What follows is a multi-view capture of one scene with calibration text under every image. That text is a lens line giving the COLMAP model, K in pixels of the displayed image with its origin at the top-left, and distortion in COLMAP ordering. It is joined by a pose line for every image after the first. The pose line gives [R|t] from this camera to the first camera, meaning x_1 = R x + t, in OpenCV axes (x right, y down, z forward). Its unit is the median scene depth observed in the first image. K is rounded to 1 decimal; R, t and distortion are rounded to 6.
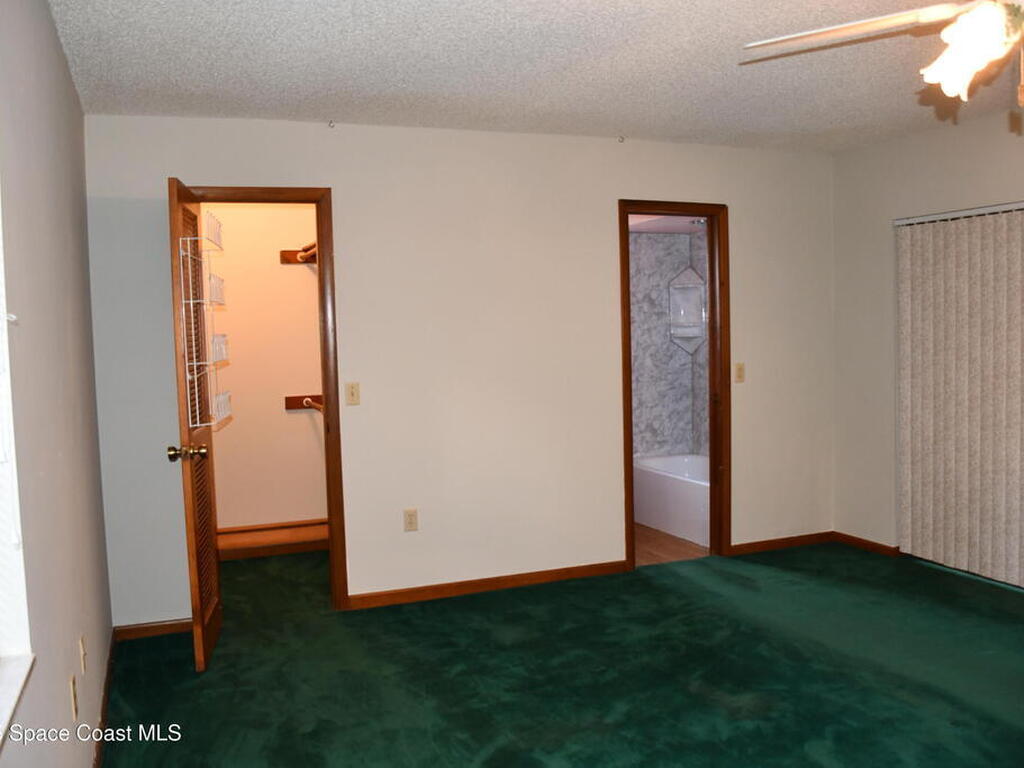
lens RADIAL K [[910.4, 0, 511.8], [0, 910.4, 387.1], [0, 0, 1]] dist [-0.104271, 0.047948]
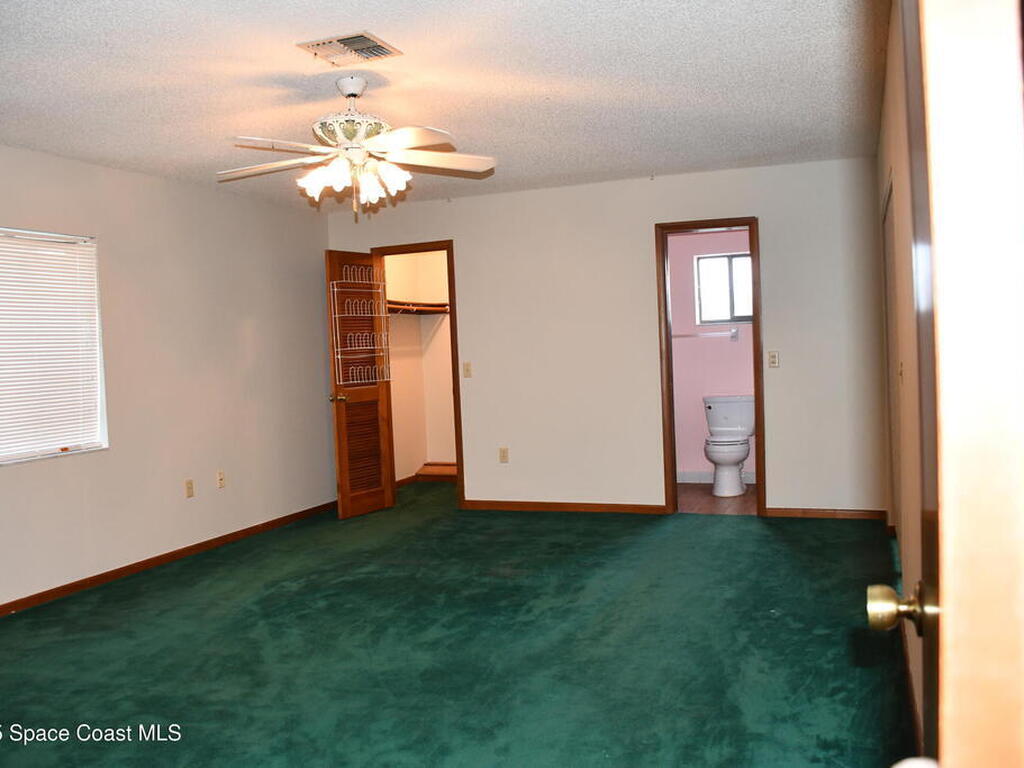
lens RADIAL K [[910.4, 0, 513.0], [0, 910.4, 381.7], [0, 0, 1]] dist [-0.104271, 0.047948]
pose [[0.738676, 0.025843, -0.673565, 0.918285], [-0.019290, 0.999666, 0.017200, -0.000830], [0.673784, 0.000288, 0.738928, -0.099234]]
